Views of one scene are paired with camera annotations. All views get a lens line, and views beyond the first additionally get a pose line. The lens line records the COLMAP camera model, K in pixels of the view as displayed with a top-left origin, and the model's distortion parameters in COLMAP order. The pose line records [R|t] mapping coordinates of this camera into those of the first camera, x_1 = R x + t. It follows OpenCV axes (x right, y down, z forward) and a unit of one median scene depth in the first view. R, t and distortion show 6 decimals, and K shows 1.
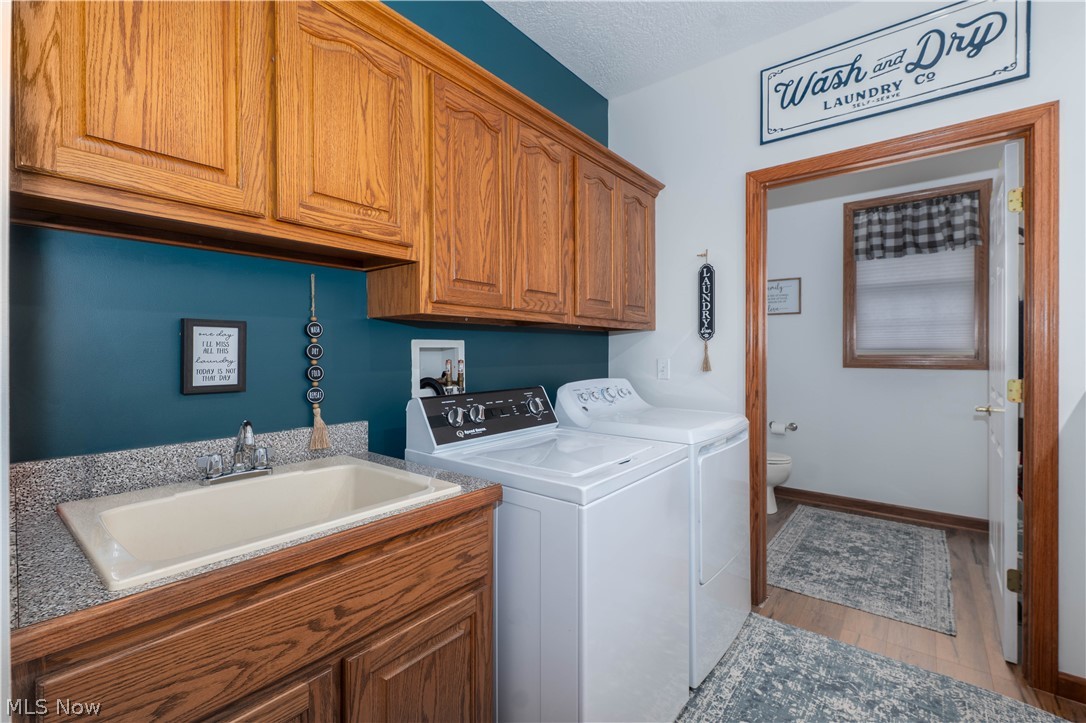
lens RADIAL K [[475.4, 0, 542.5], [0, 475.4, 356.4], [0, 0, 1]] dist [0.005840, 0.000142]
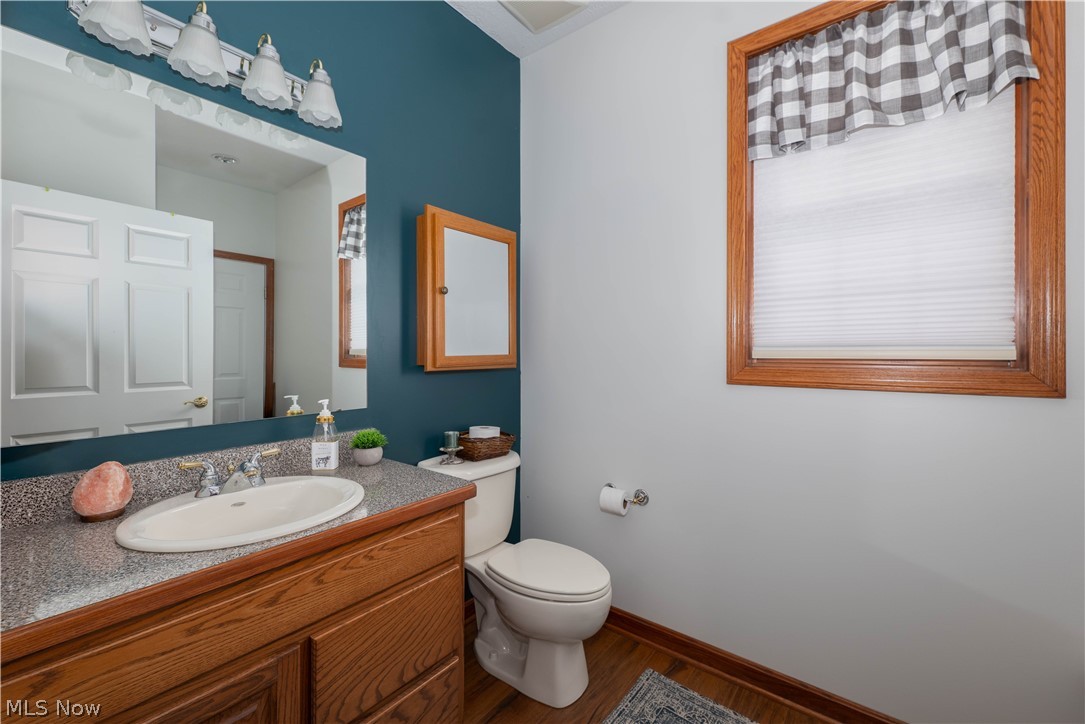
lens RADIAL K [[441.2, 0, 542.7], [0, 441.2, 358.7], [0, 0, 1]] dist [0.000163, -0.000327]
pose [[0.999505, -0.003624, 0.031260, 0.449120], [0.003459, 0.999980, 0.005323, -0.005746], [-0.031279, -0.005212, 0.999497, 0.583930]]
